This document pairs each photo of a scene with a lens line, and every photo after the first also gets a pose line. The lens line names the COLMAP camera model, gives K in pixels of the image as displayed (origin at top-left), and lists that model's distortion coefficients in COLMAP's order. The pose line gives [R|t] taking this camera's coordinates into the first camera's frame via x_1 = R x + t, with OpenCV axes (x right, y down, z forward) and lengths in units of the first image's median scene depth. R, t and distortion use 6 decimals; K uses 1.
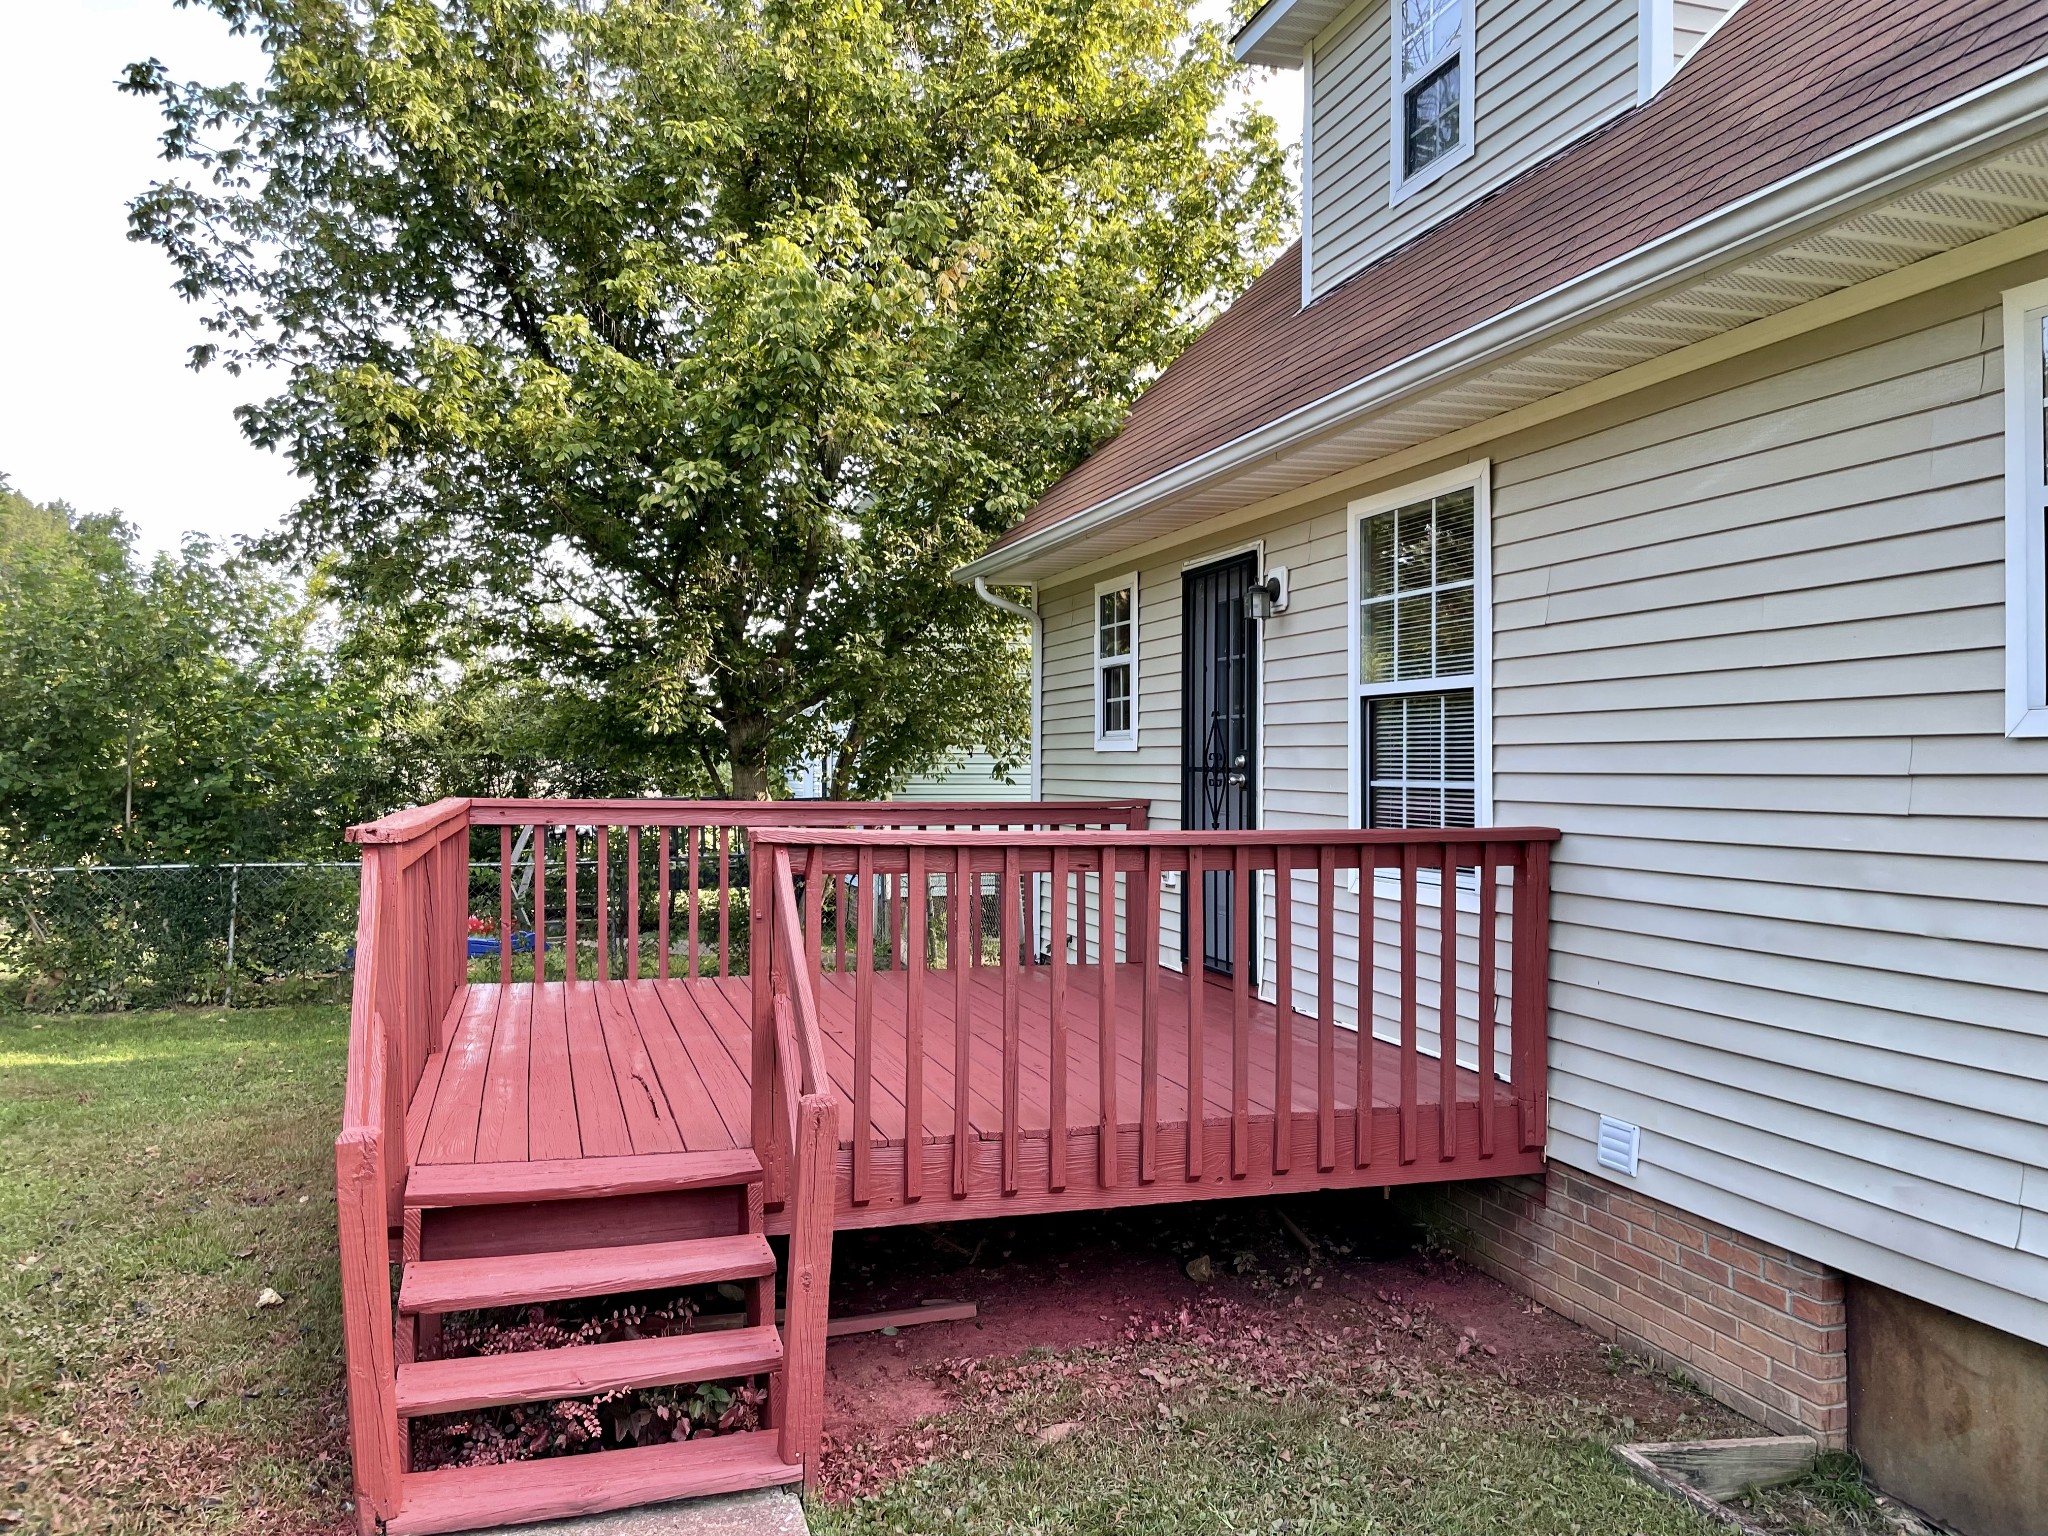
lens RADIAL K [[1539.8, 0, 1021.9], [0, 1539.8, 767.3], [0, 0, 1]] dist [-0.006064, -0.032525]
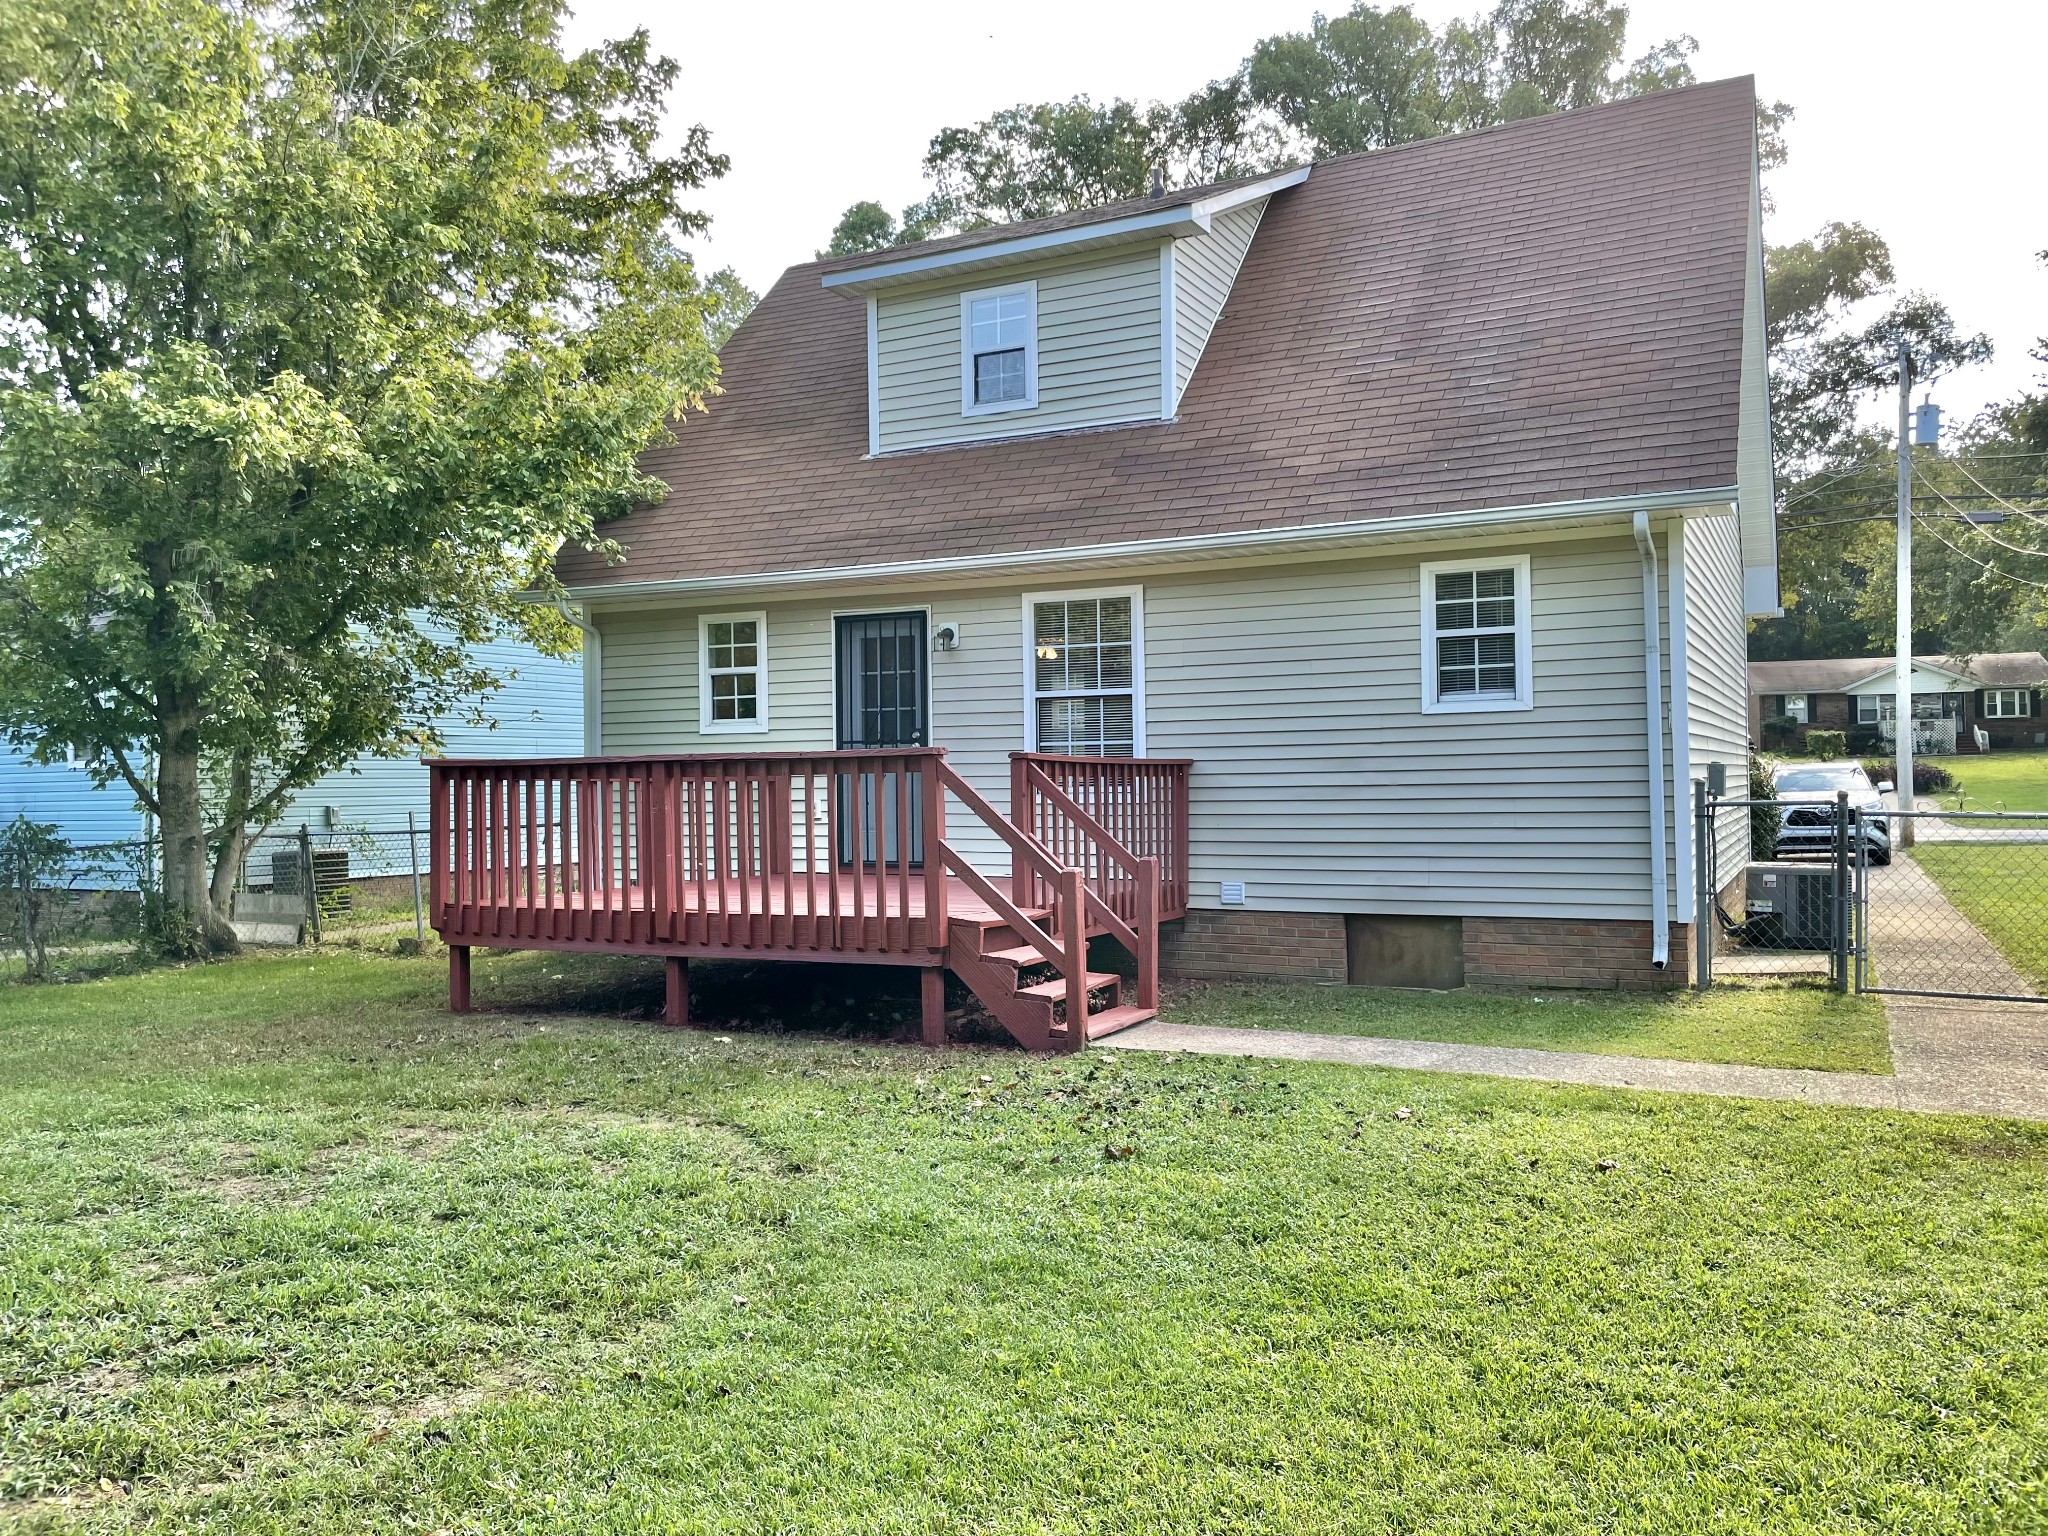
lens RADIAL K [[1539.8, 0, 1018.2], [0, 1539.8, 769.6], [0, 0, 1]] dist [-0.006064, -0.032525]
pose [[0.713930, 0.003869, 0.700206, -1.262307], [0.008563, 0.999862, -0.014255, 0.078293], [-0.700164, 0.016173, 0.713799, -0.369692]]
